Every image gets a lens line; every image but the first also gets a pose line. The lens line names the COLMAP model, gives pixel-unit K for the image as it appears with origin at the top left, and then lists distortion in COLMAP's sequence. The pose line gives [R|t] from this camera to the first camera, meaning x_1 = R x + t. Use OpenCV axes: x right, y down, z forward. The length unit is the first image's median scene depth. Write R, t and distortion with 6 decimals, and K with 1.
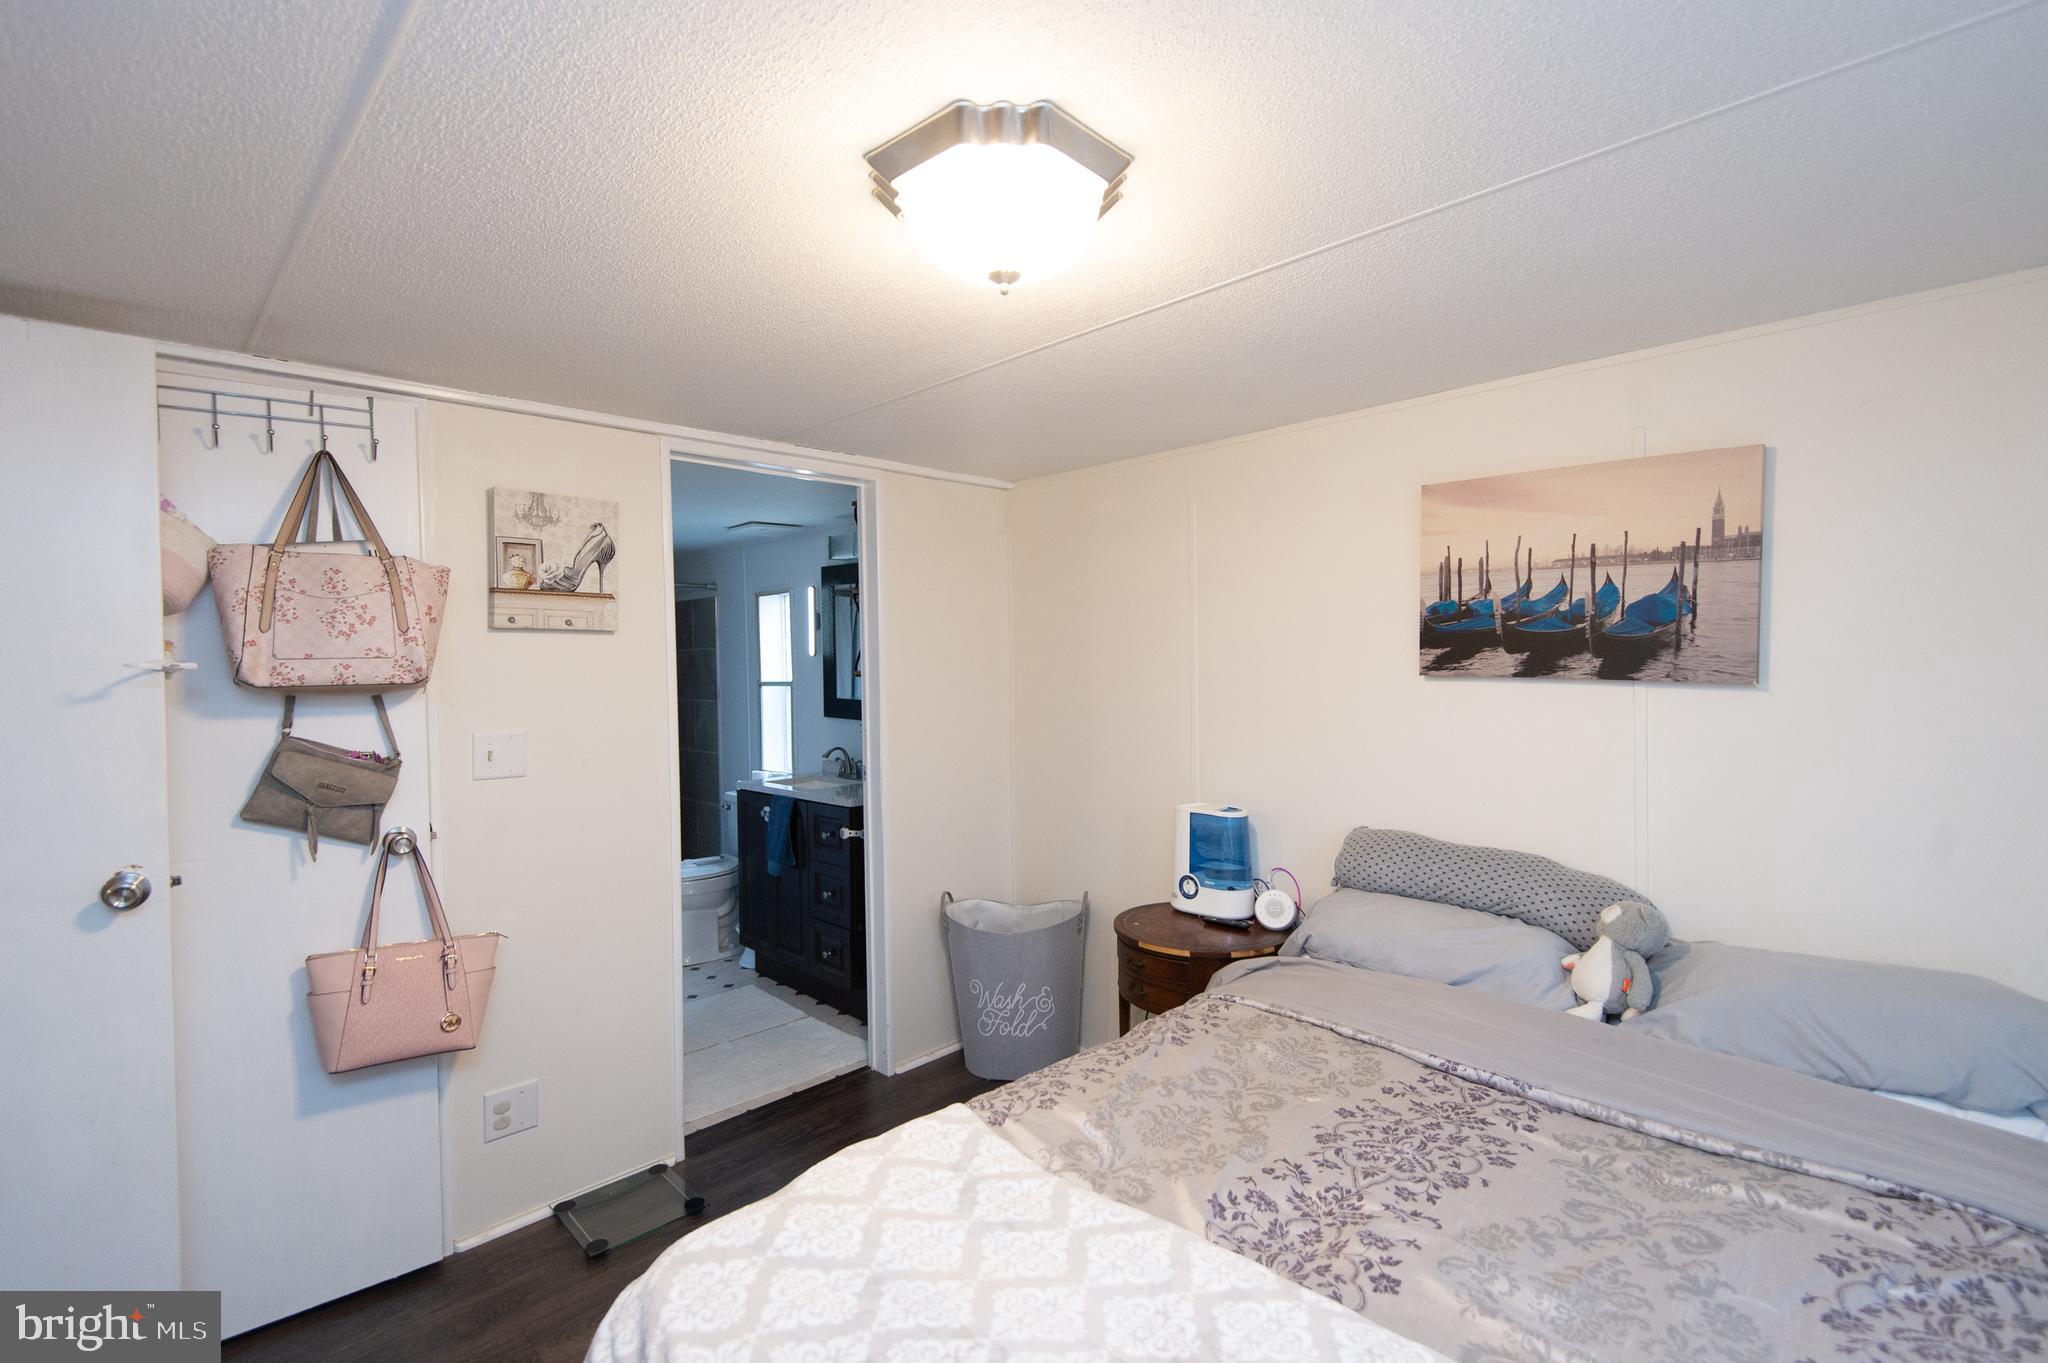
lens RADIAL K [[937.1, 0, 1023.6], [0, 937.1, 675.7], [0, 0, 1]] dist [0.038533, -0.017765]
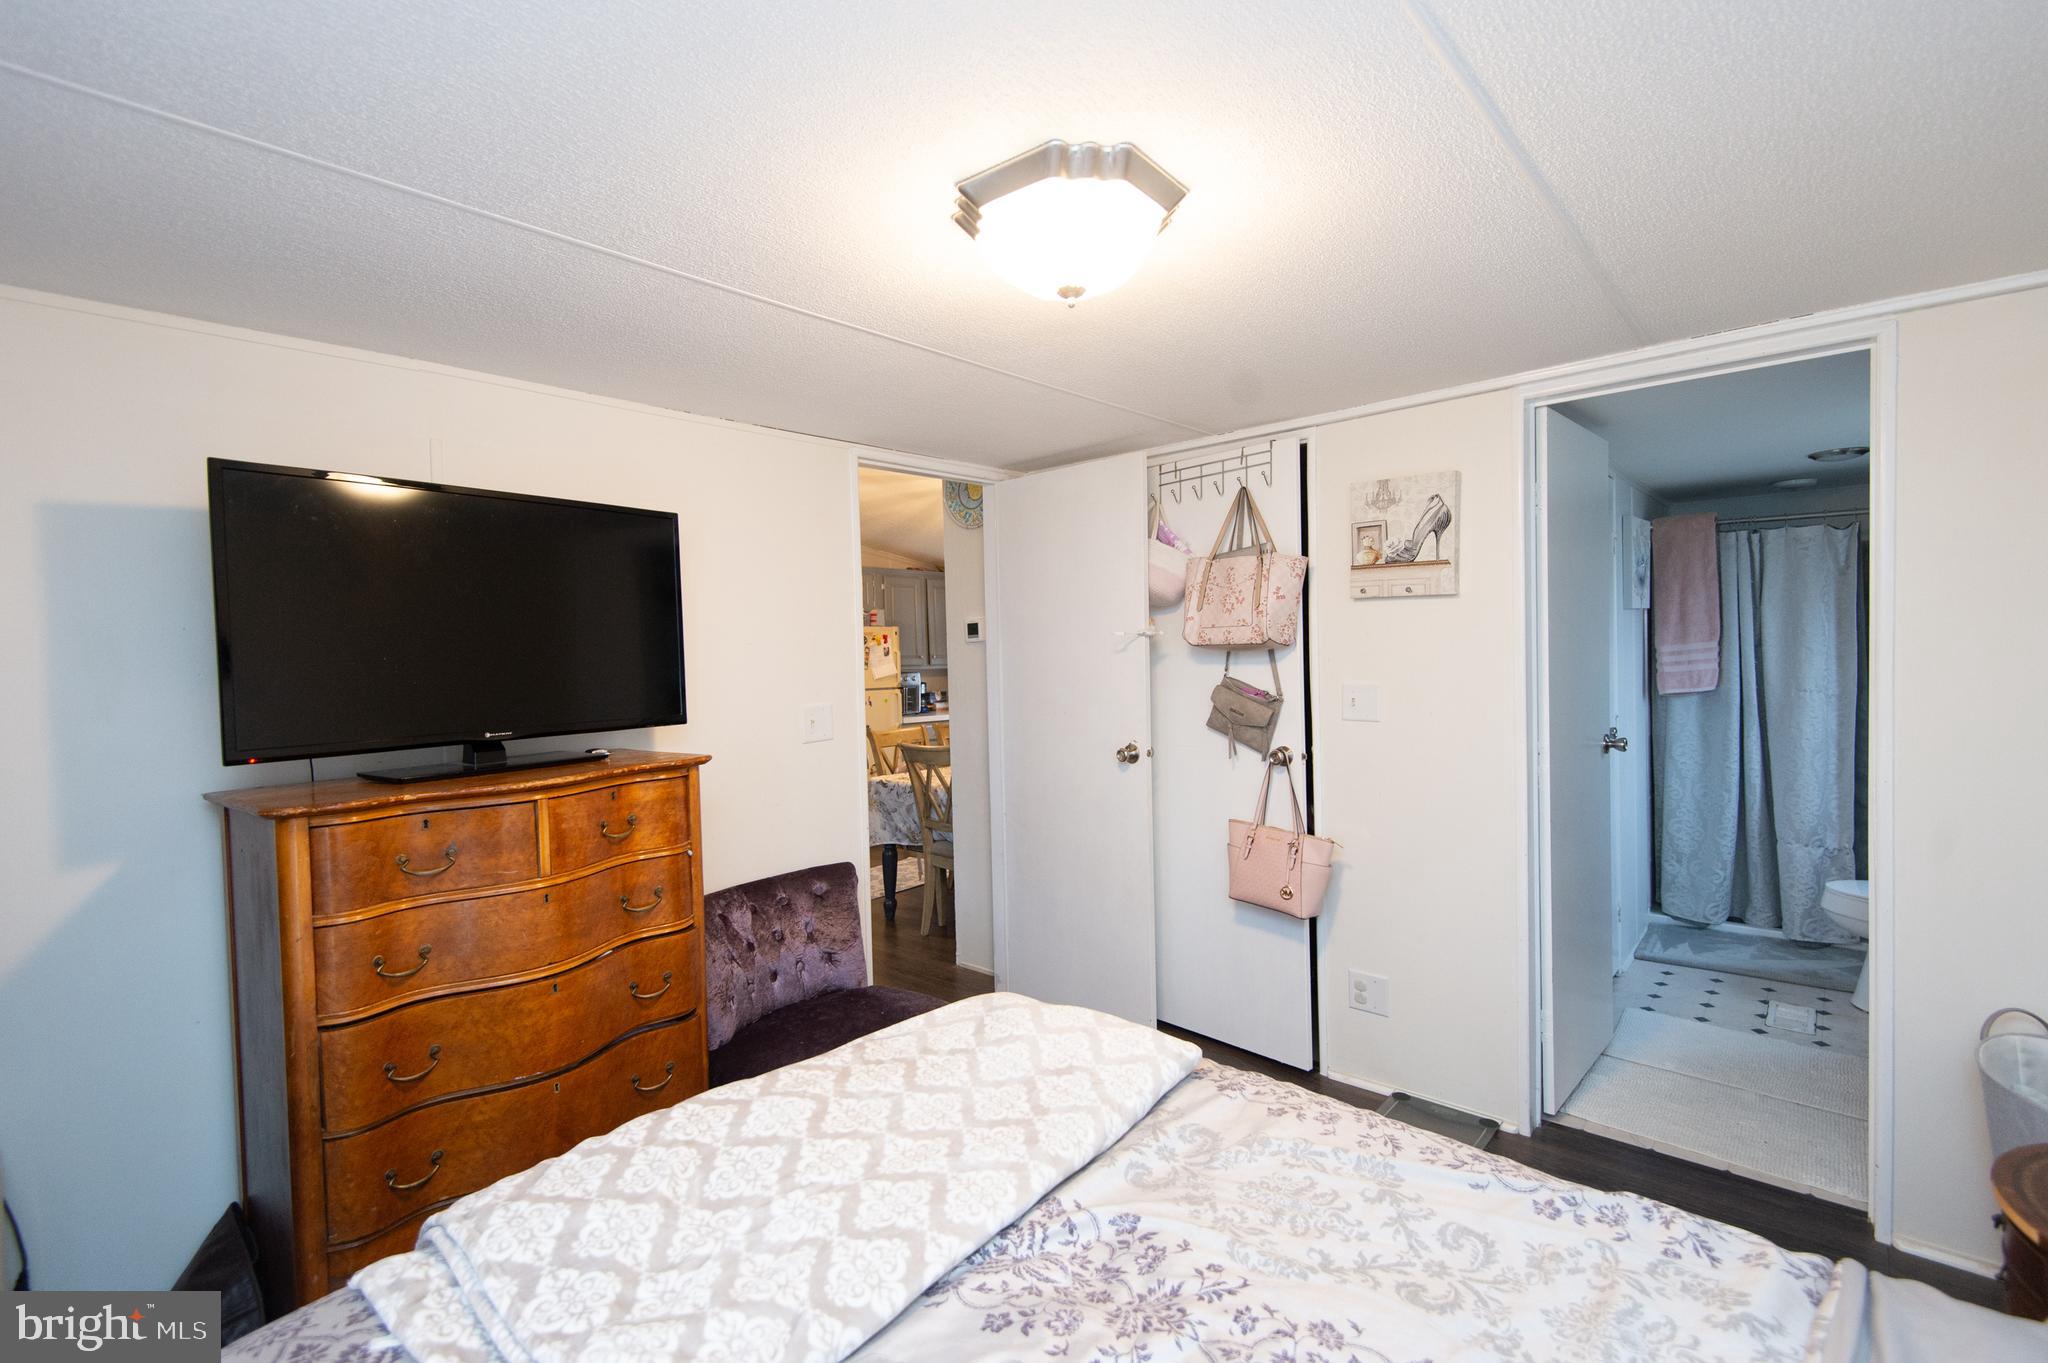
lens RADIAL K [[937.1, 0, 1023.6], [0, 937.1, 675.7], [0, 0, 1]] dist [0.038533, -0.017765]
pose [[0.061149, 0.044551, -0.997134, 0.703521], [0.008046, 0.998949, 0.045126, -0.009780], [0.998096, -0.010782, 0.060727, 0.545917]]
